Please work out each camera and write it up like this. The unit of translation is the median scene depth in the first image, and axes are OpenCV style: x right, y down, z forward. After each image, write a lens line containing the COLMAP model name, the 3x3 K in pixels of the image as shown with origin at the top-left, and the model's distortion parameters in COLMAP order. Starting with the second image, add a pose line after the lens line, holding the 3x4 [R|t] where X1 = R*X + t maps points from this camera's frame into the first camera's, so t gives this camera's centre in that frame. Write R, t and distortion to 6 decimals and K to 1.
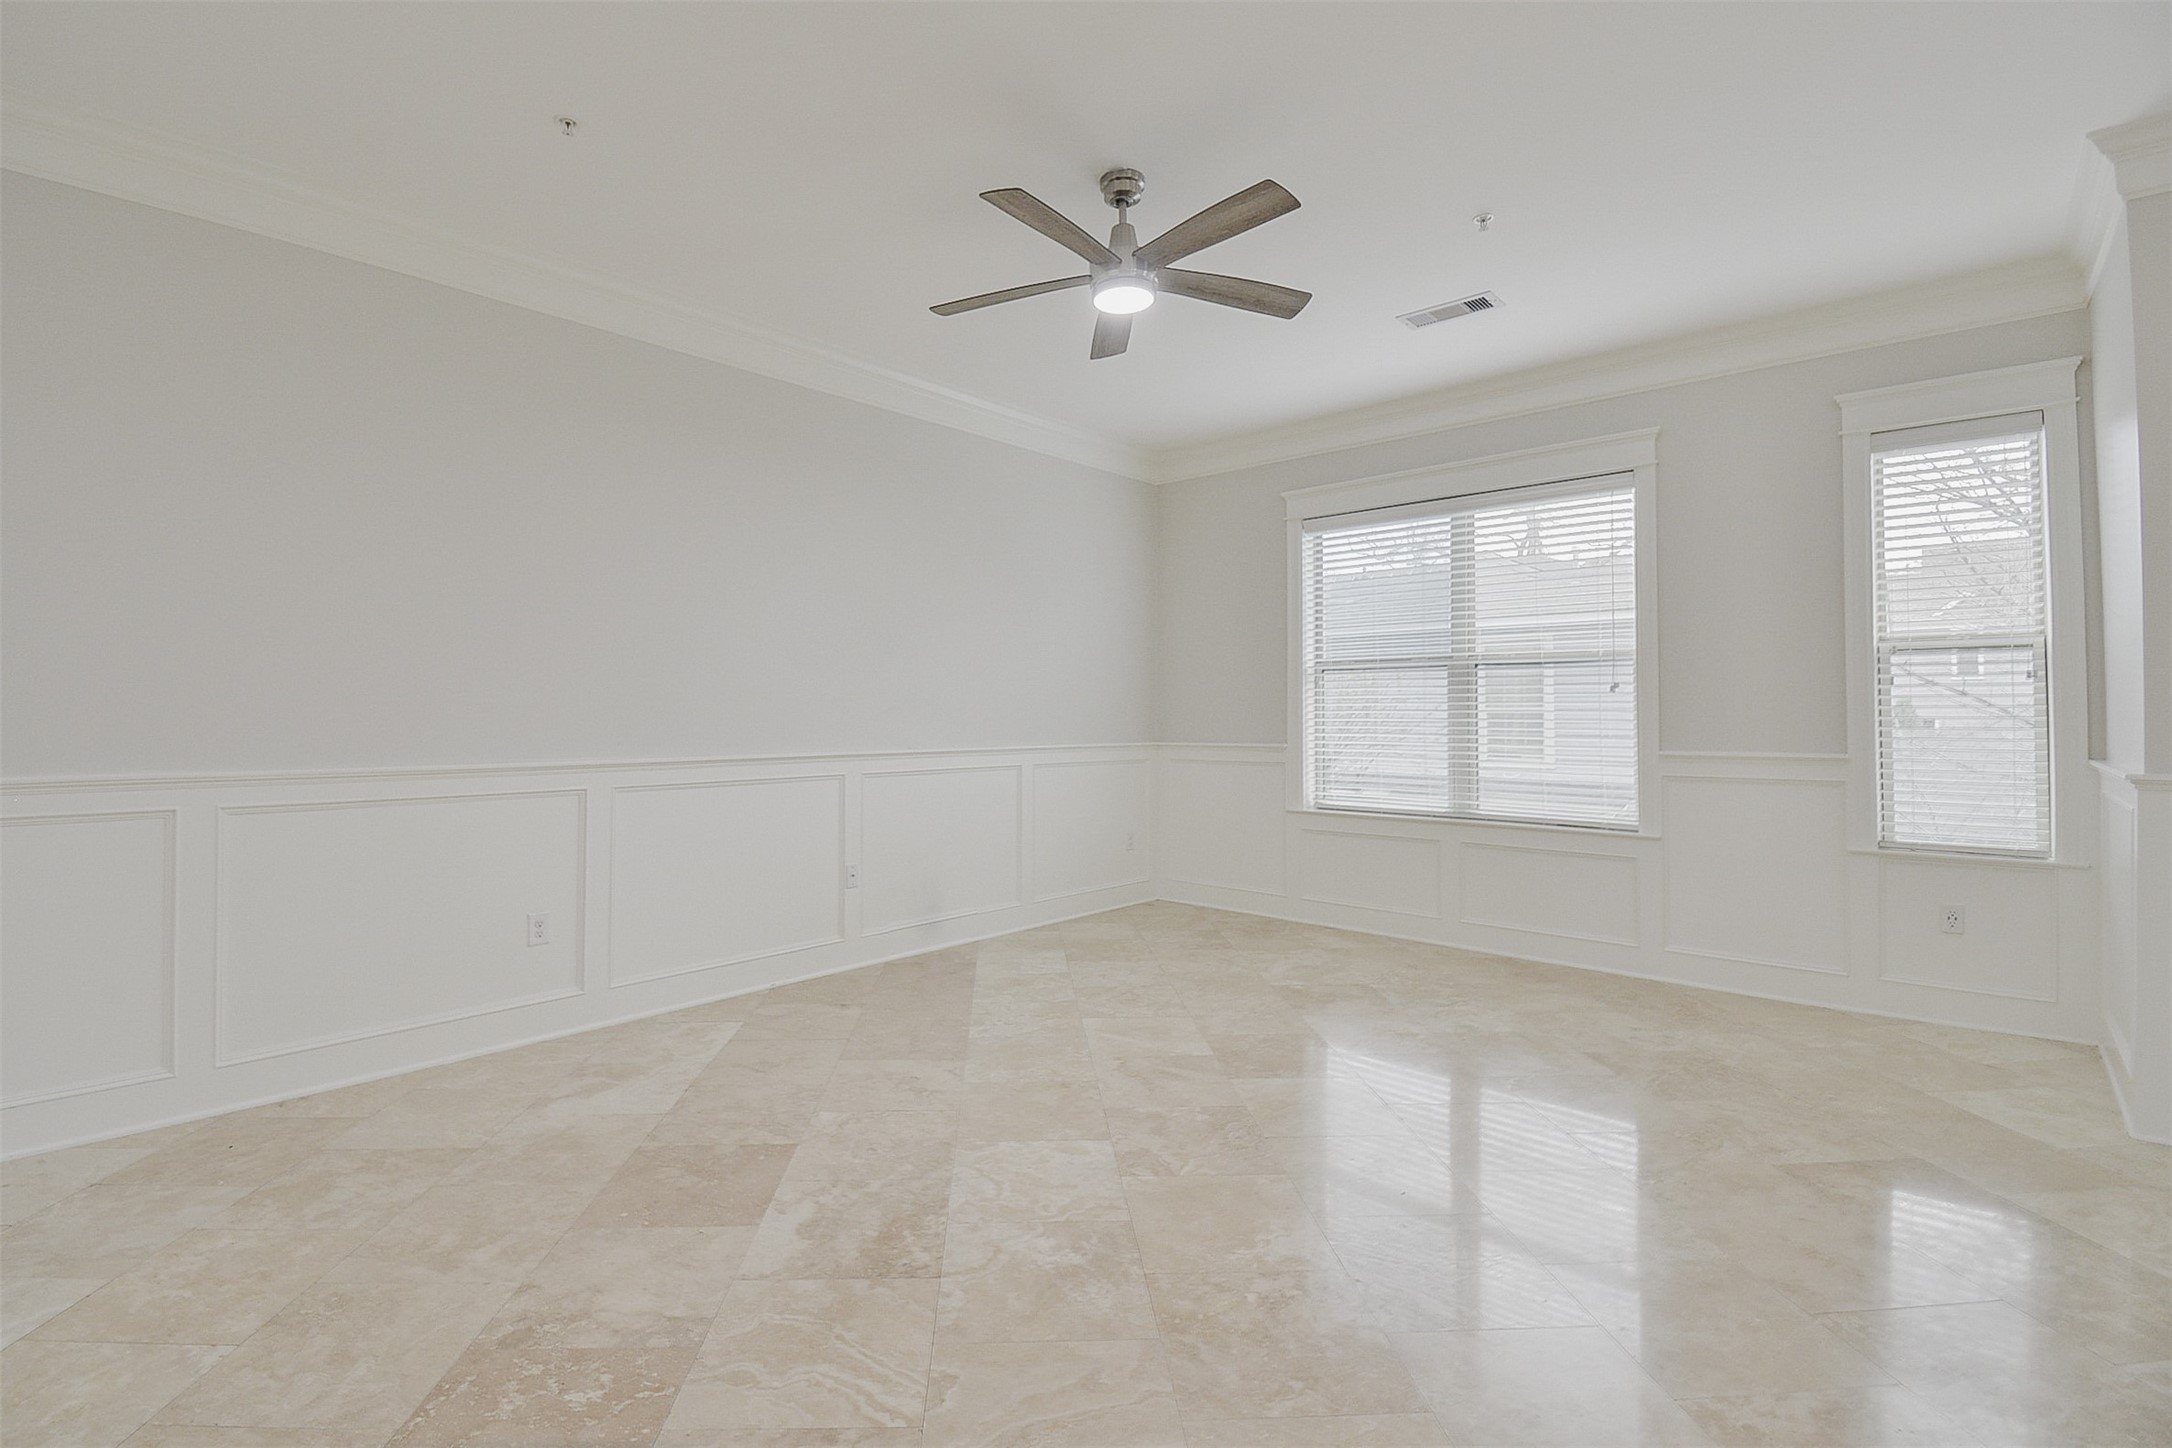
lens RADIAL K [[969.9, 0, 1049.6], [0, 969.9, 714.8], [0, 0, 1]] dist [-0.002274, -0.013049]
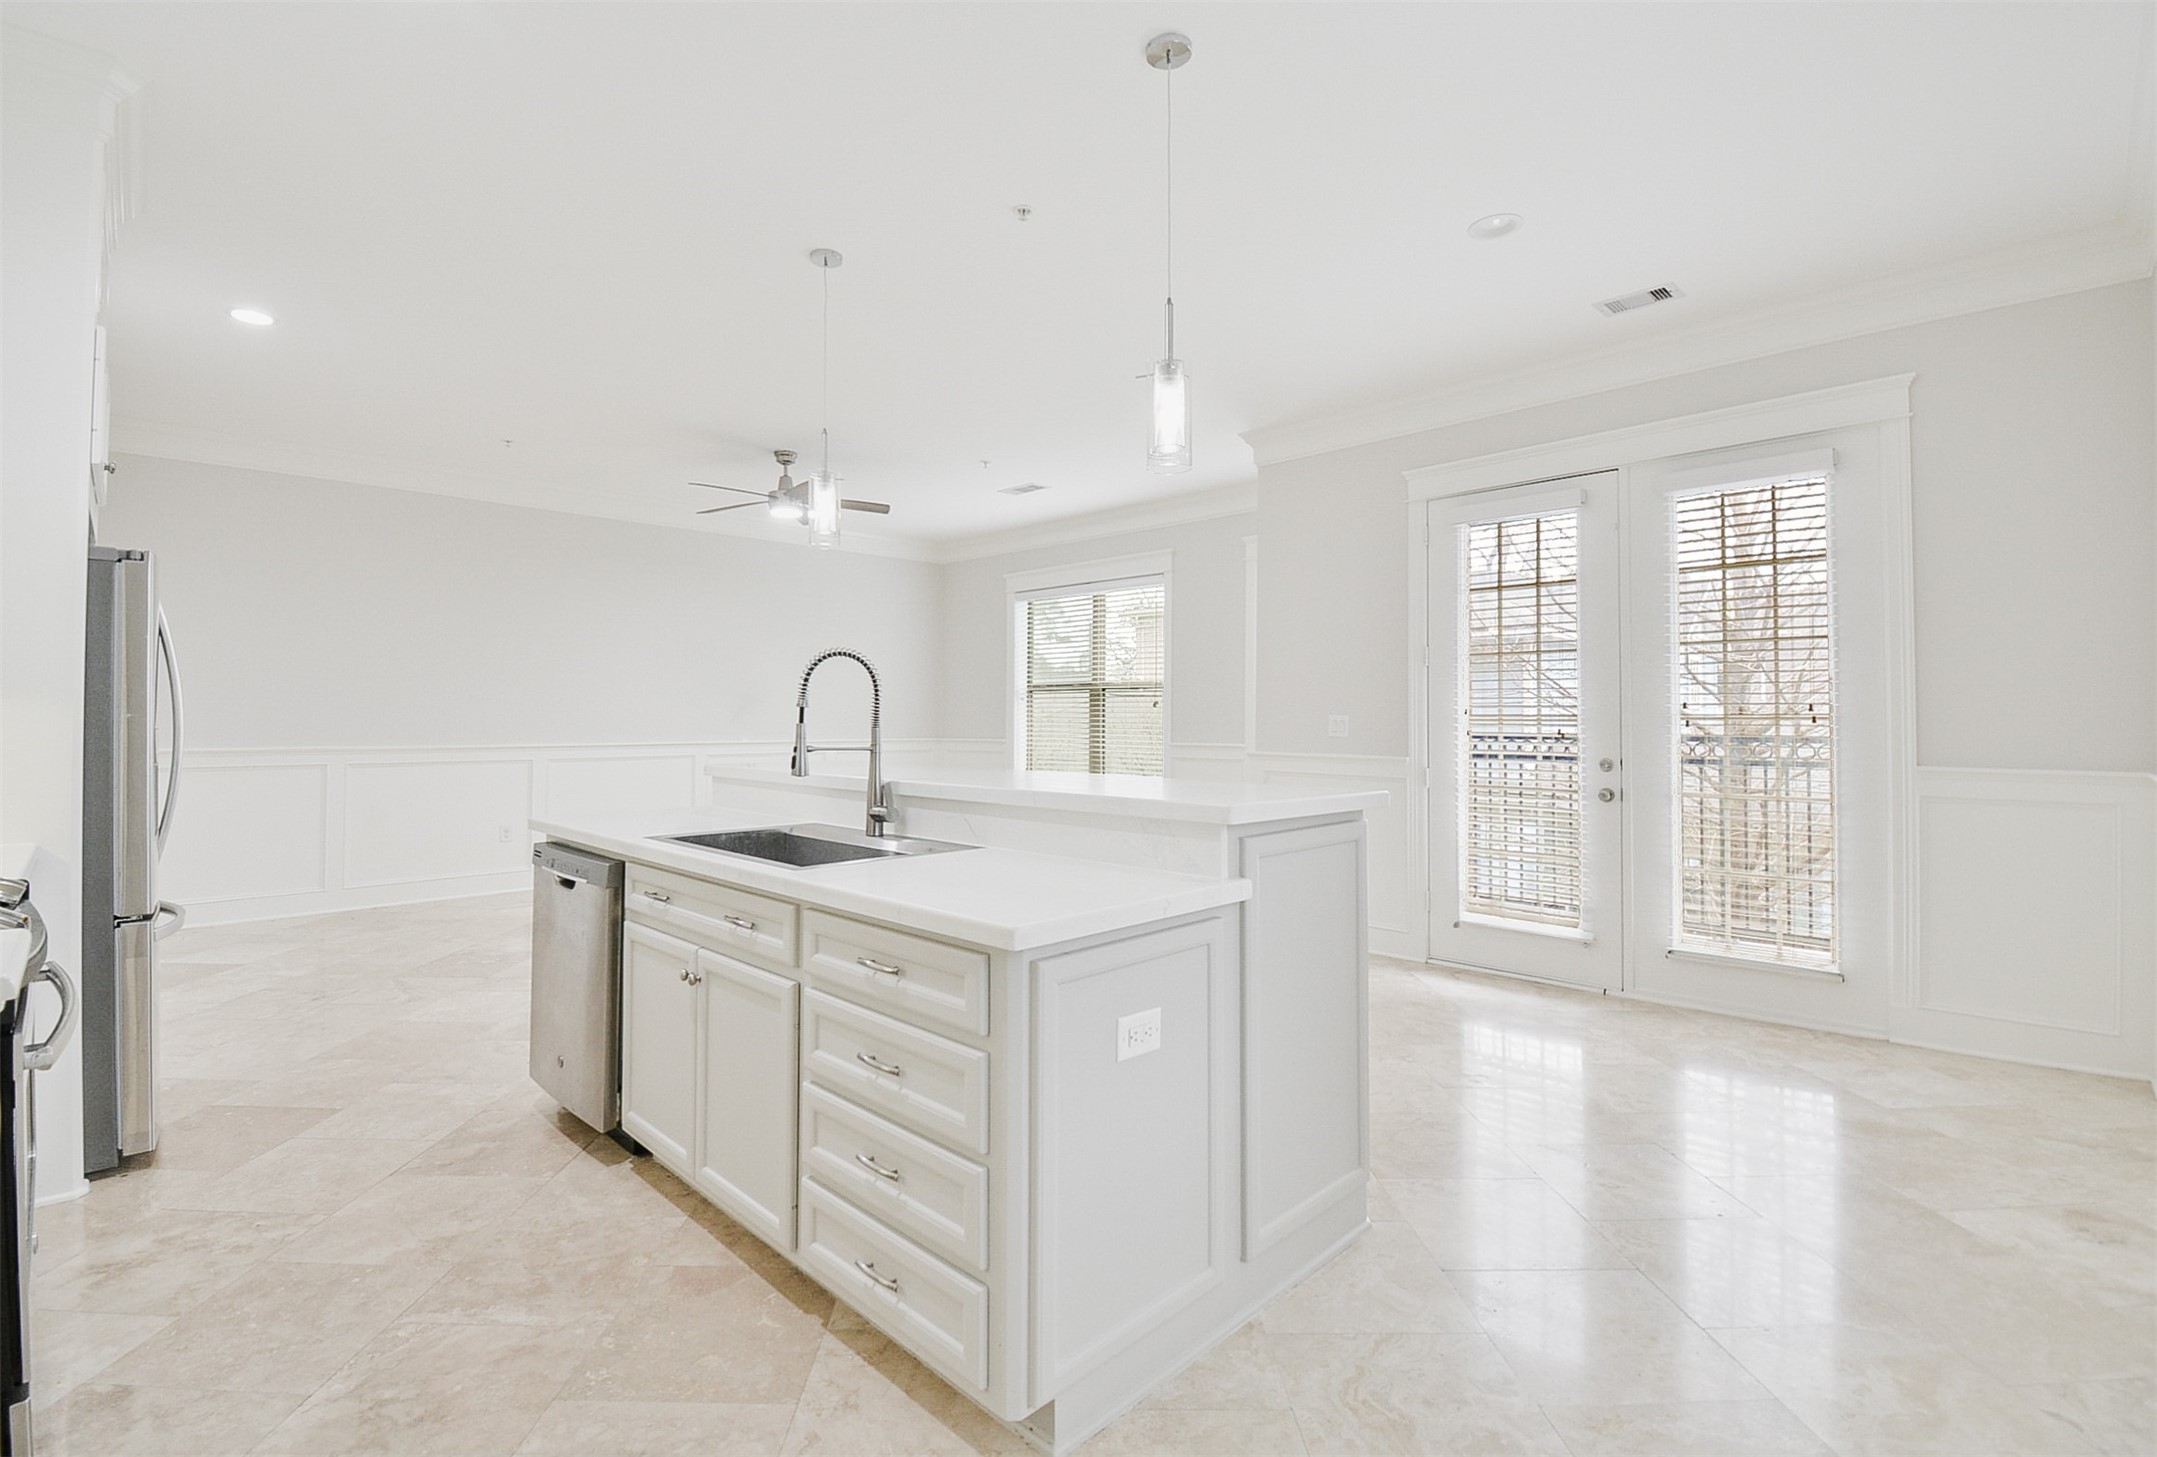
lens RADIAL K [[987.5, 0, 1074.2], [0, 987.5, 713.4], [0, 0, 1]] dist [-0.026515, -0.000675]
pose [[0.999639, 0.003004, -0.026699, 0.504246], [-0.003131, 0.999984, -0.004705, -0.005070], [0.026684, 0.004787, 0.999632, -0.701486]]
